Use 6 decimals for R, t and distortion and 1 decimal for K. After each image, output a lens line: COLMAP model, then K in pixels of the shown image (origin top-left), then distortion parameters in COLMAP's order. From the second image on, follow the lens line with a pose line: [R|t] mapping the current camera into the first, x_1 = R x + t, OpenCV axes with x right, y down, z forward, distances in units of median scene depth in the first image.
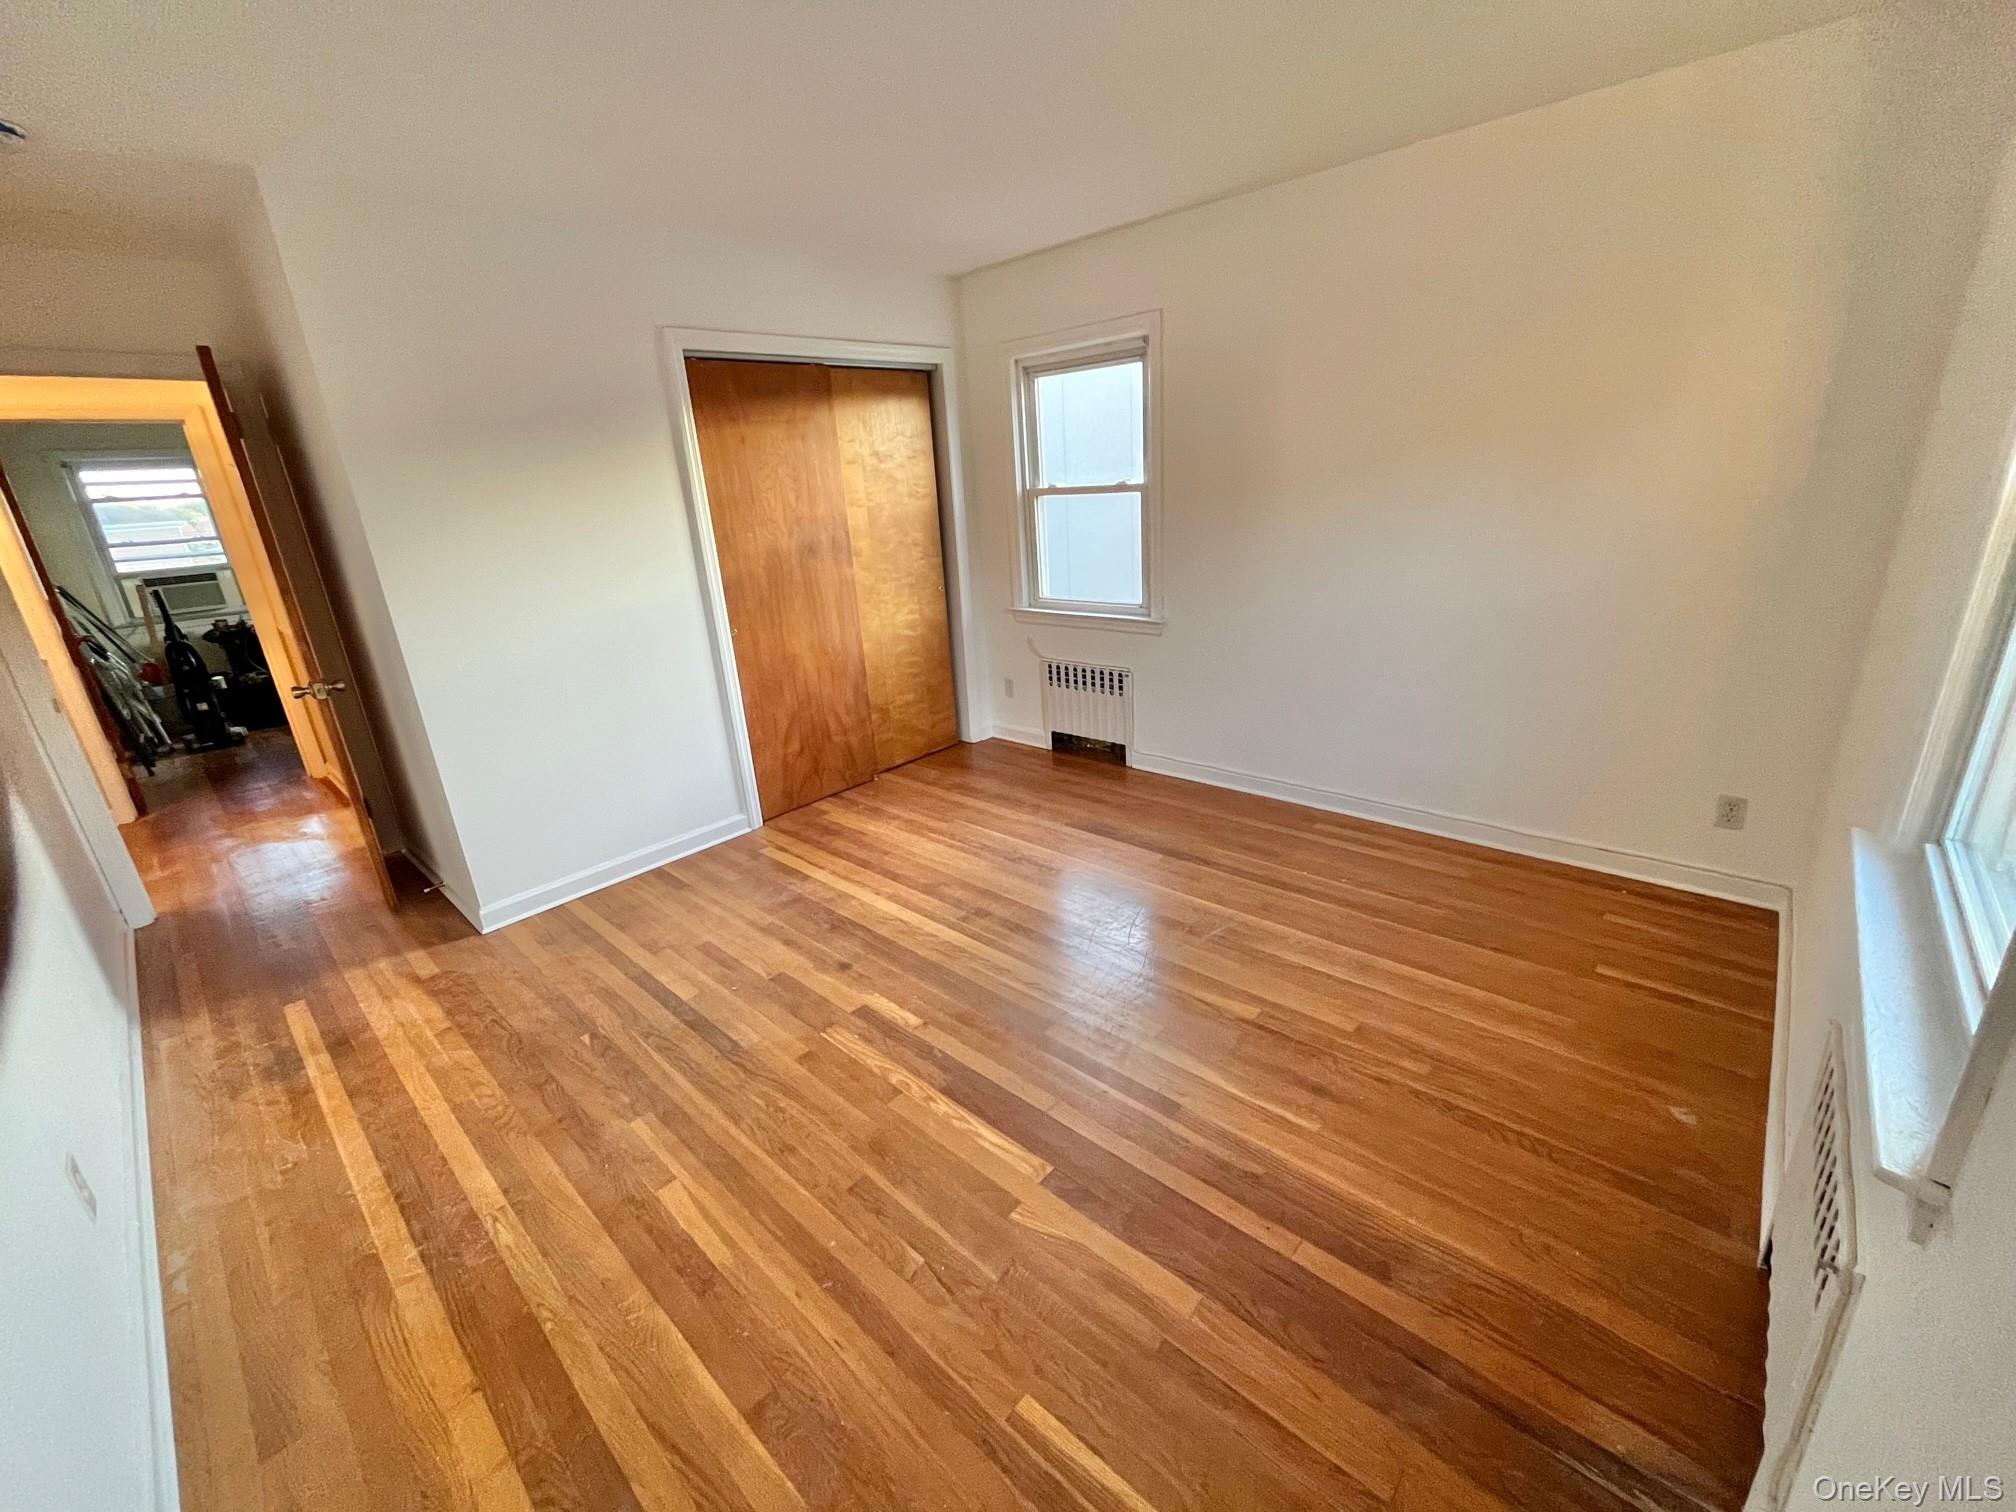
lens RADIAL K [[813.6, 0, 1006.6], [0, 813.6, 752.9], [0, 0, 1]] dist [-0.002109, -0.000264]
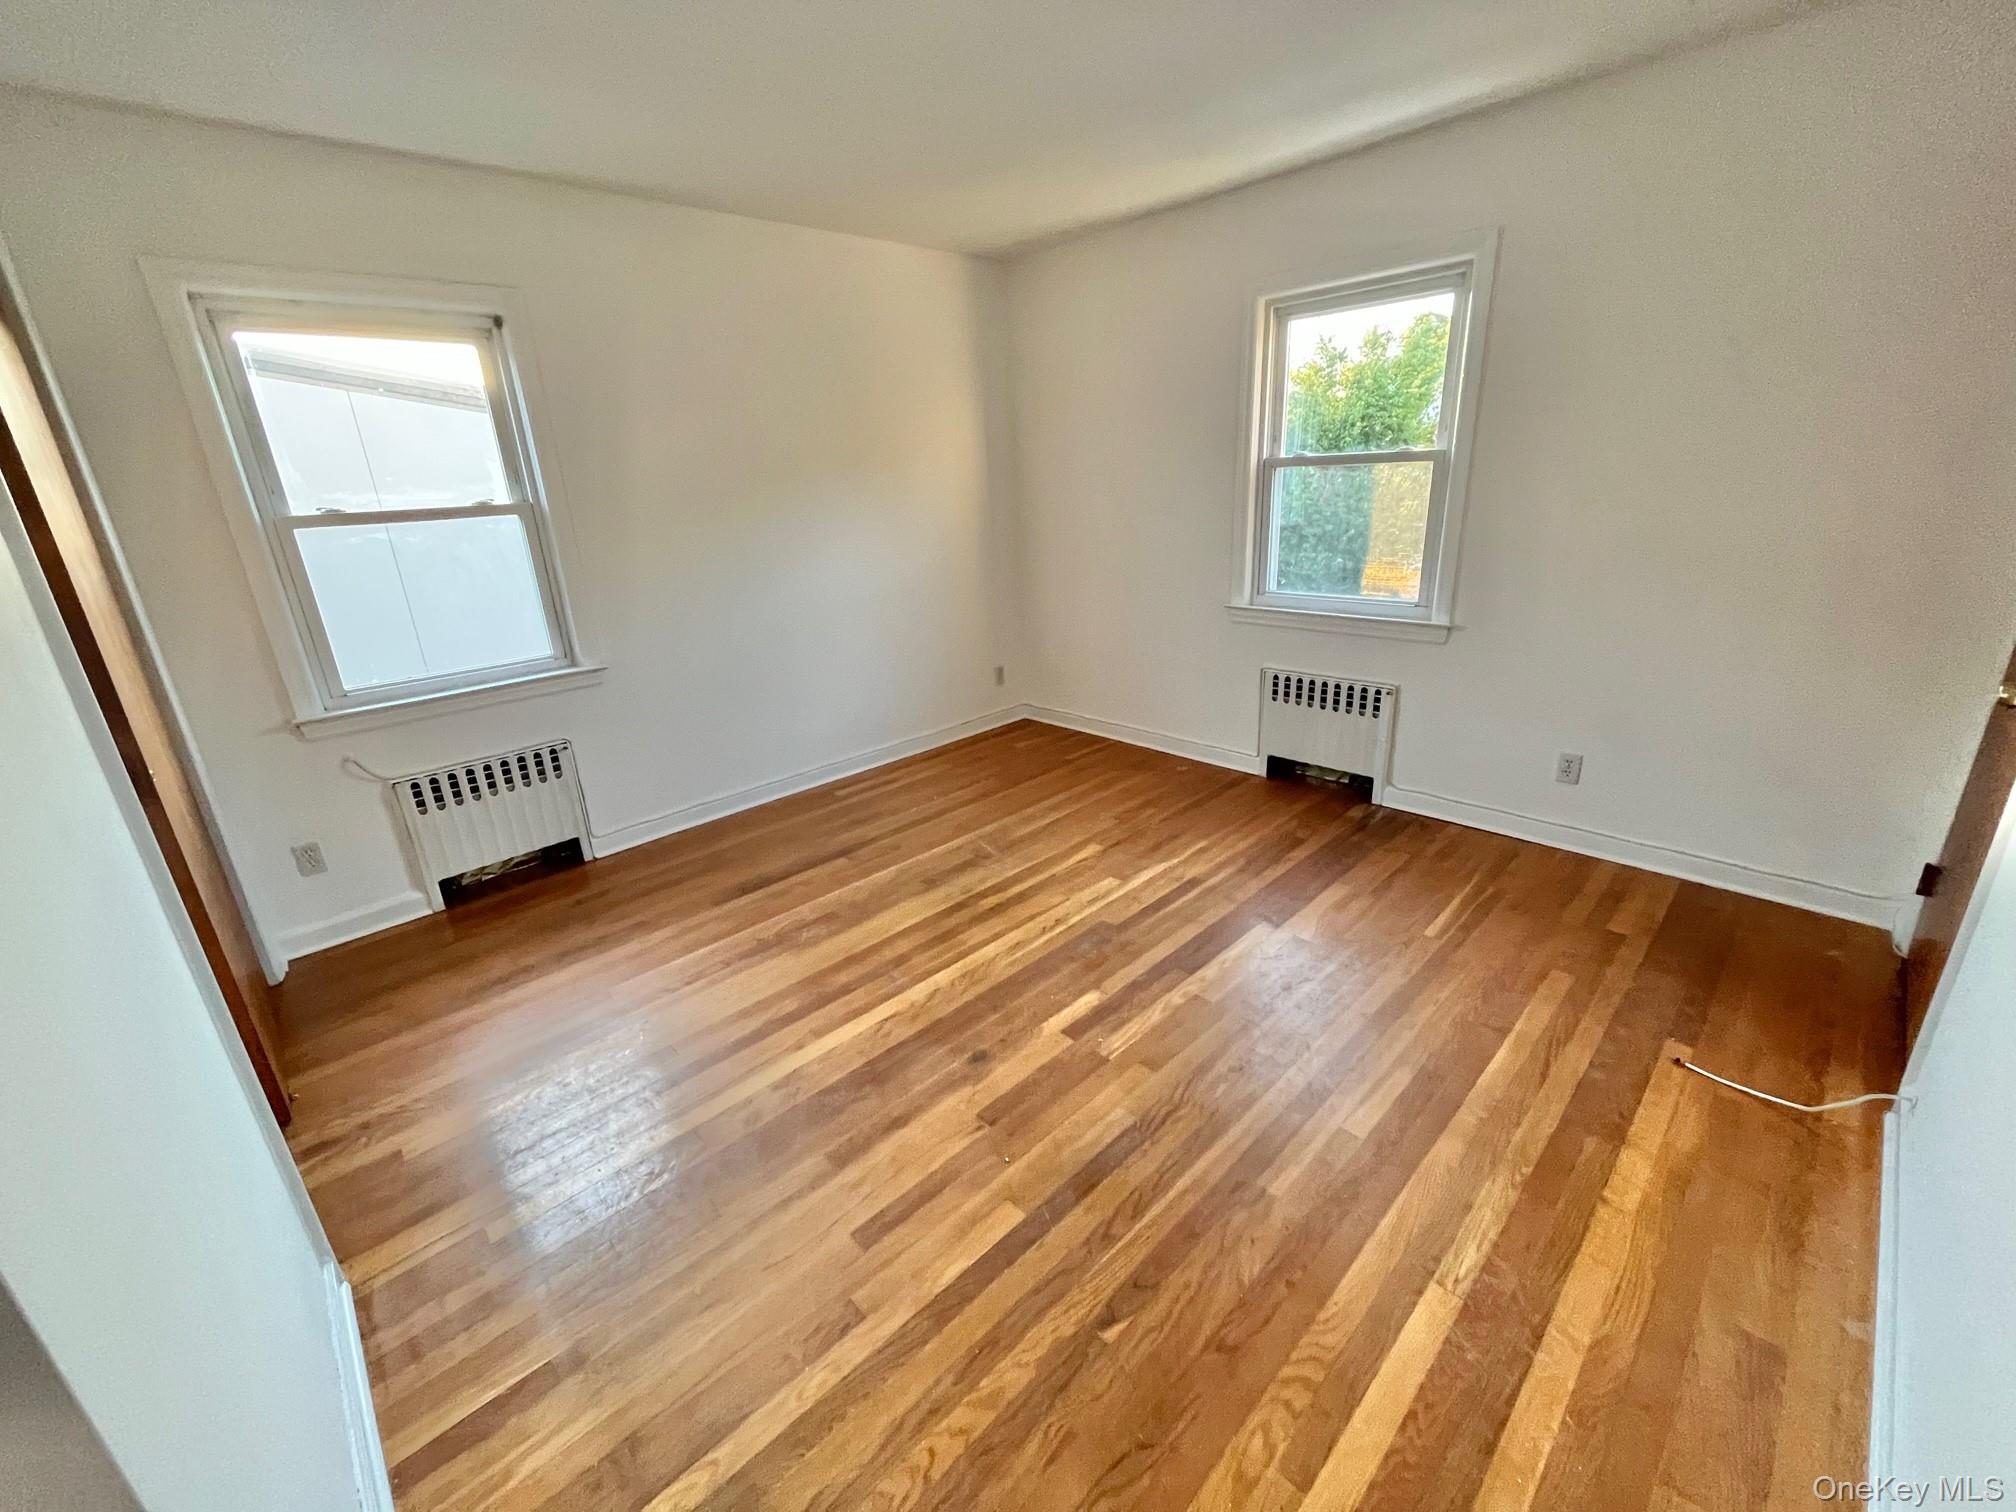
lens RADIAL K [[813.6, 0, 1006.6], [0, 813.6, 752.9], [0, 0, 1]] dist [-0.002109, -0.000264]
pose [[0.068135, -0.269227, 0.960663, -0.833718], [0.364046, 0.903217, 0.227308, -0.166480], [-0.928886, 0.334238, 0.159551, 0.710901]]
